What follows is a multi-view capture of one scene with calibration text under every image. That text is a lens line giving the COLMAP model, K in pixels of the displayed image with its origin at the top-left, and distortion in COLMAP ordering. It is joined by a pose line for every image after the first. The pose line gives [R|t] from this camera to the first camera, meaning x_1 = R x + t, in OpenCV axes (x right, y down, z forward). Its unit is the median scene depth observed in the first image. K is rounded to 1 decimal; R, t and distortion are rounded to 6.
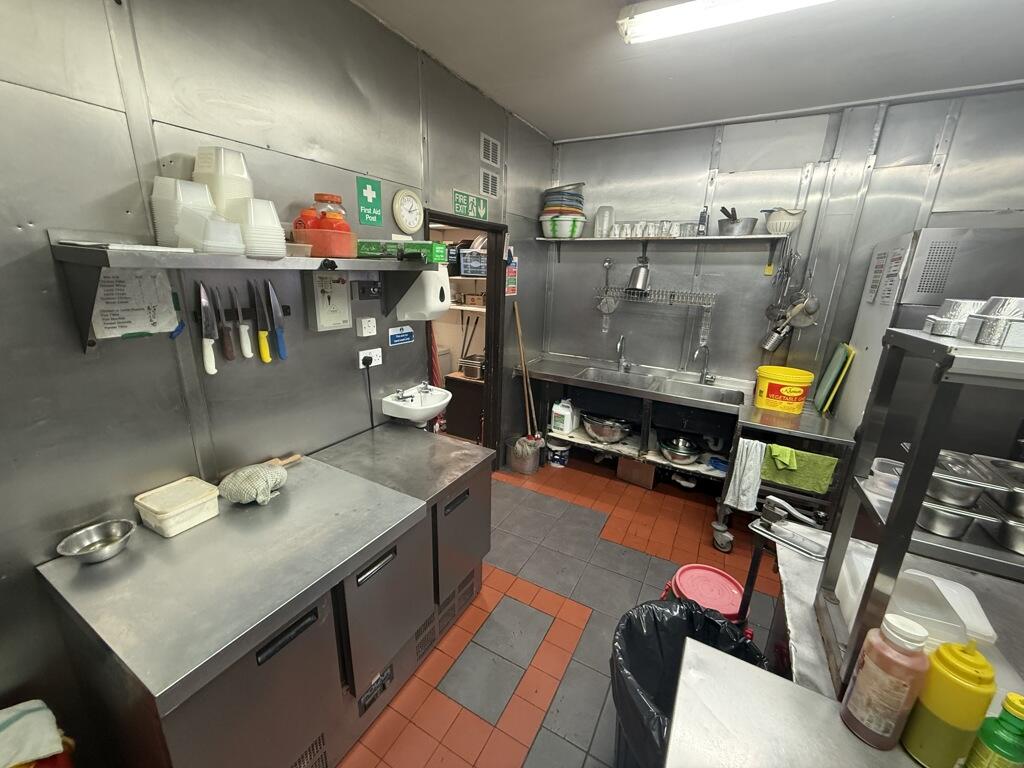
lens RADIAL K [[407.6, 0, 511.9], [0, 407.6, 383.8], [0, 0, 1]] dist [-0.000065, -0.000638]
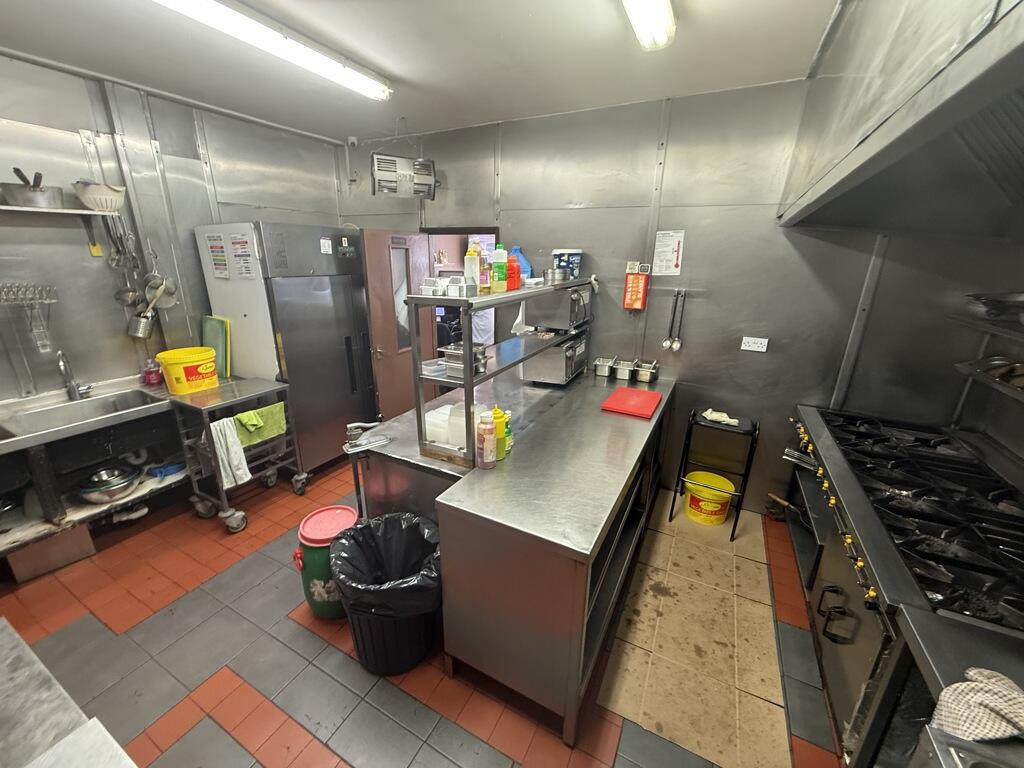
lens RADIAL K [[407.6, 0, 510.1], [0, 407.6, 384.1], [0, 0, 1]] dist [-0.000065, -0.000638]
pose [[-0.024838, -0.334638, 0.942019, -0.340094], [0.256436, 0.908648, 0.329545, -0.089157], [-0.966242, 0.249752, 0.063245, 0.178864]]
